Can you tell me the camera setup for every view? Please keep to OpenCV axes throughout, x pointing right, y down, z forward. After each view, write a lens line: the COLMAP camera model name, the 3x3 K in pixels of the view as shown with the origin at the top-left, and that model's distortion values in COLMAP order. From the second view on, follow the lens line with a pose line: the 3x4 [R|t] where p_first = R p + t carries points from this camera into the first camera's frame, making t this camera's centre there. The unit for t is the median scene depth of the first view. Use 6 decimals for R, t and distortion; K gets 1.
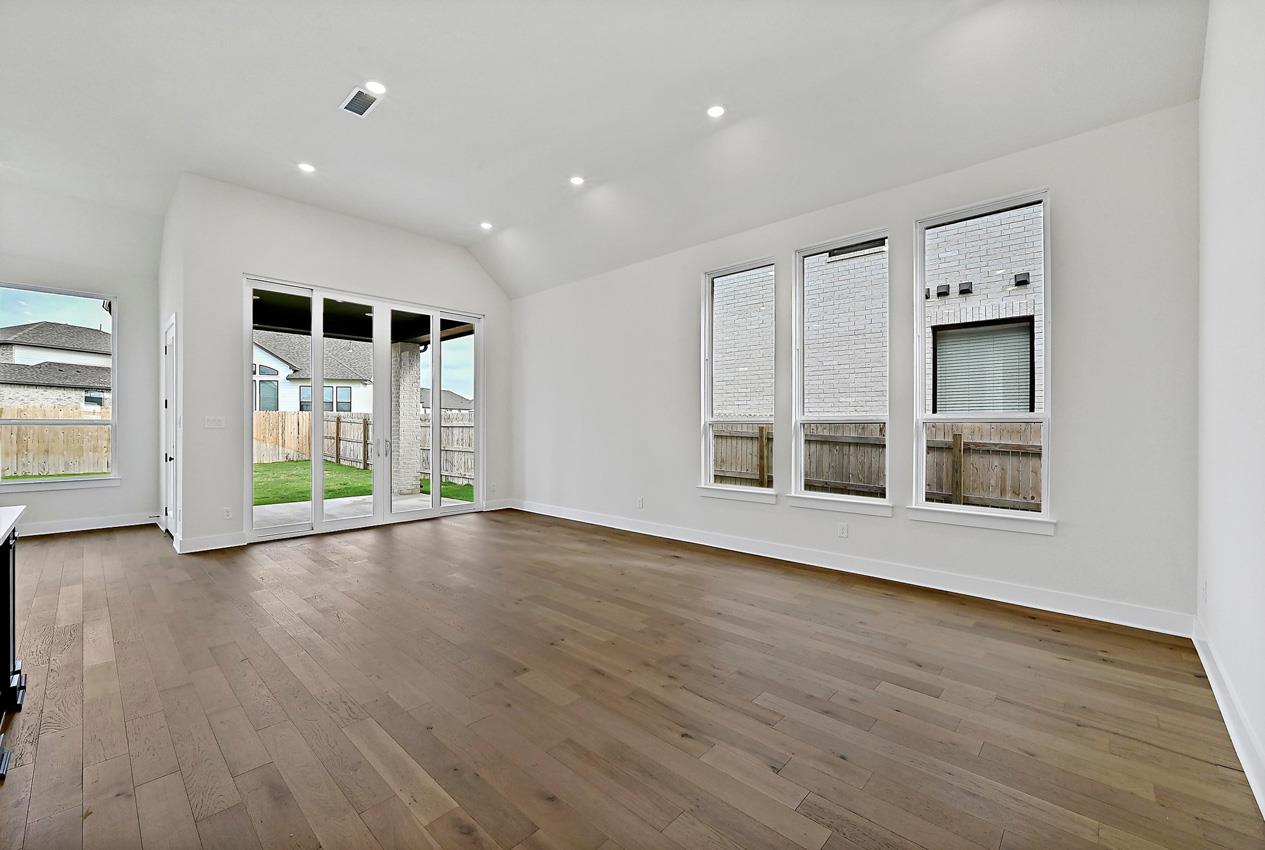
lens RADIAL K [[511.4, 0, 635.6], [0, 511.4, 429.3], [0, 0, 1]] dist [0.000306, -0.000014]
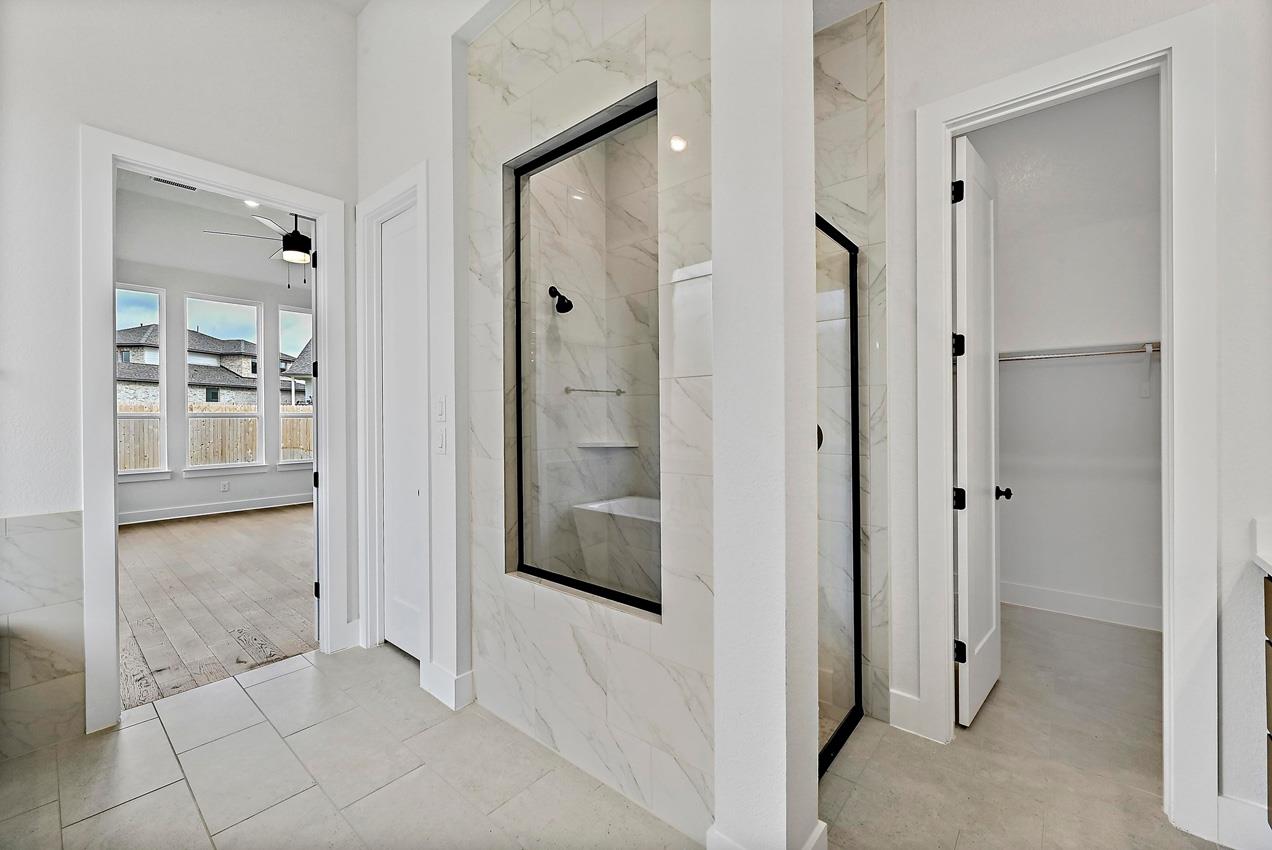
lens RADIAL K [[507.4, 0, 634.1], [0, 507.4, 419.1], [0, 0, 1]] dist [0.000273, 0.000073]
pose [[0.998759, -0.007634, 0.049225, -0.743451], [0.007722, 0.999969, -0.001595, 0.001625], [-0.049212, 0.001973, 0.998786, -0.476655]]
